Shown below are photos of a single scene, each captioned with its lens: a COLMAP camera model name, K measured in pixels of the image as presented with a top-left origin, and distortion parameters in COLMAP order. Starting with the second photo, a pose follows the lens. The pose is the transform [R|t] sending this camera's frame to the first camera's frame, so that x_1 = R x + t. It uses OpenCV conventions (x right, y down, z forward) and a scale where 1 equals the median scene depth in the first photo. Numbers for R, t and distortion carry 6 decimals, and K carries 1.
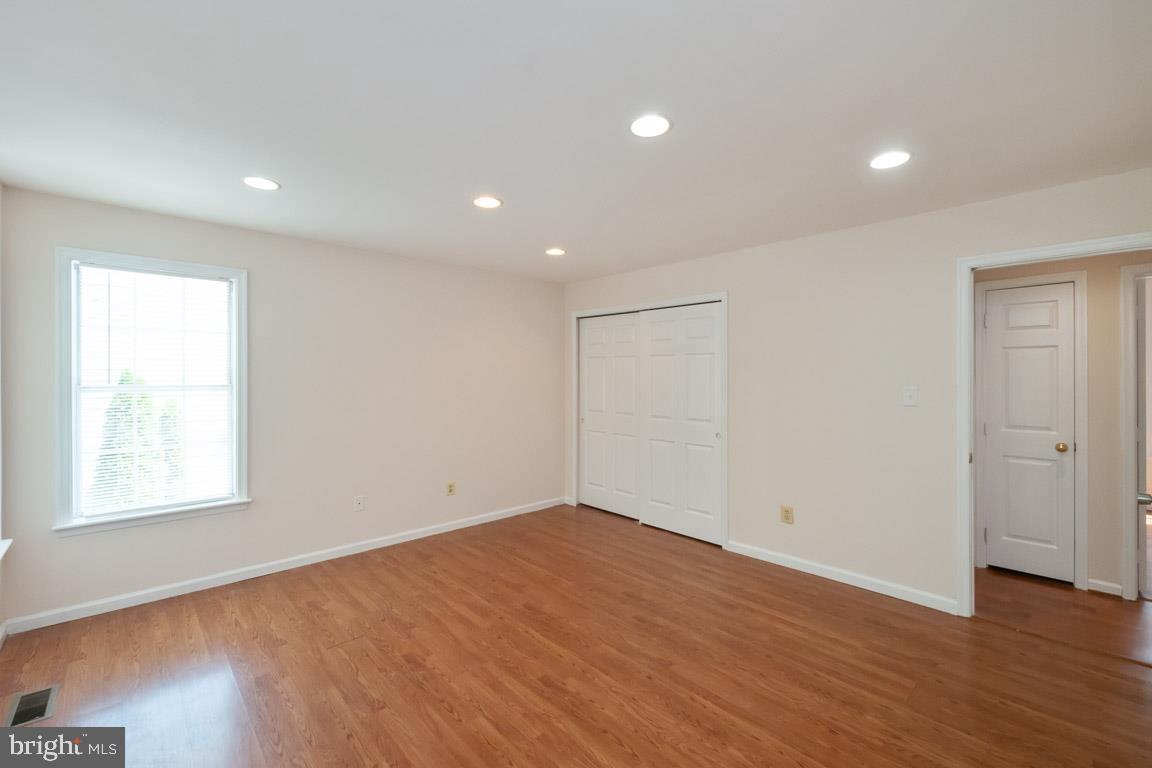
lens RADIAL K [[477.5, 0, 574.2], [0, 477.5, 375.3], [0, 0, 1]] dist [-0.001993, -0.000117]
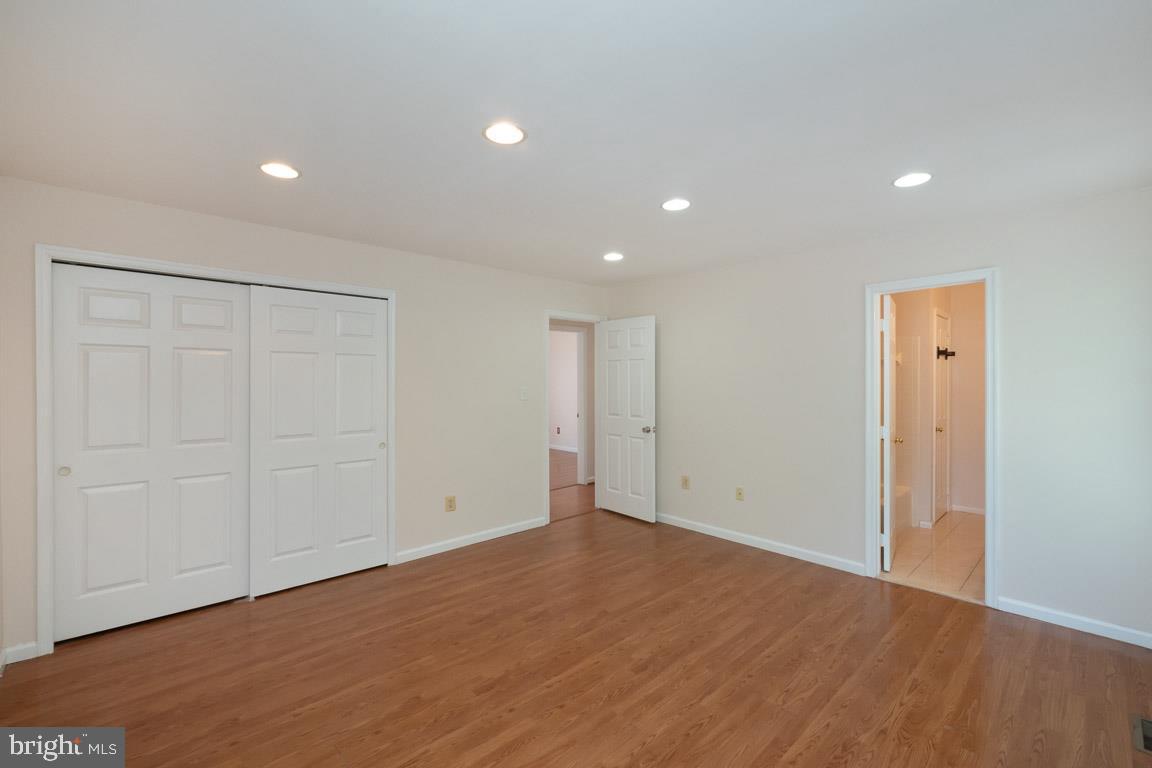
lens RADIAL K [[490.9, 0, 575.0], [0, 490.9, 381.3], [0, 0, 1]] dist [-0.000796, 0.000292]
pose [[0.002466, 0.000012, 0.999997, -0.866407], [-0.006282, 0.999980, 0.000004, 0.003568], [-0.999977, -0.006282, 0.002466, 0.865171]]
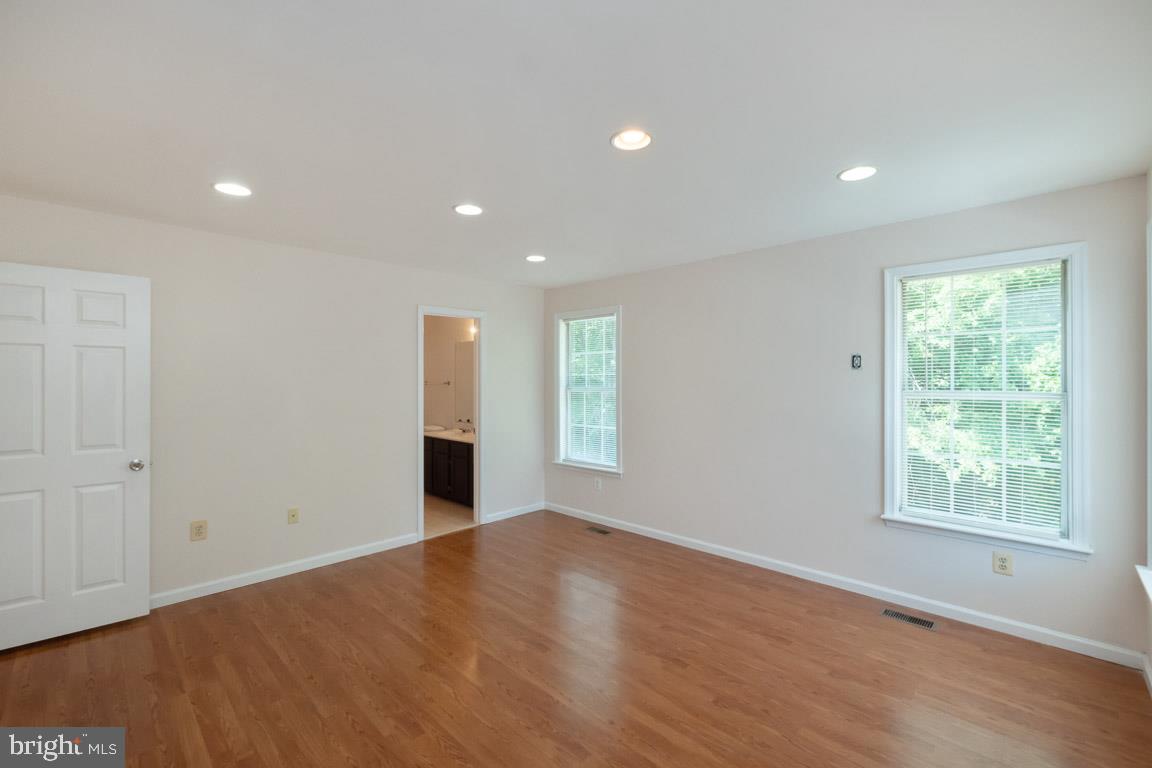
lens RADIAL K [[494.6, 0, 586.5], [0, 494.6, 372.6], [0, 0, 1]] dist [0.000768, -0.005000]
pose [[-0.997457, -0.000739, -0.071272, -0.059450], [0.000489, 0.999852, -0.017221, -0.005140], [0.071274, -0.017212, -0.997308, 1.681077]]
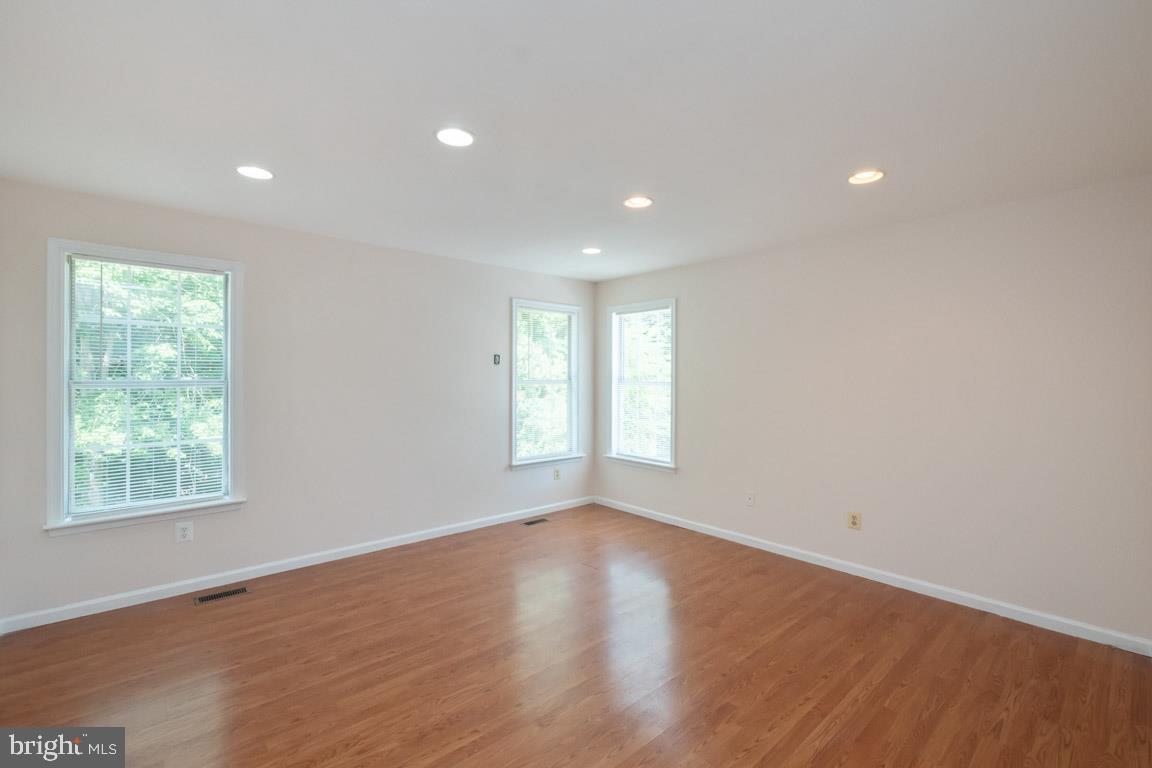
lens RADIAL K [[490.9, 0, 575.0], [0, 490.9, 381.3], [0, 0, 1]] dist [-0.000796, 0.000292]
pose [[-0.018923, 0.003798, -0.999814, 0.827582], [-0.000507, 0.999993, 0.003808, 0.014237], [0.999821, 0.000579, -0.018921, 0.858746]]
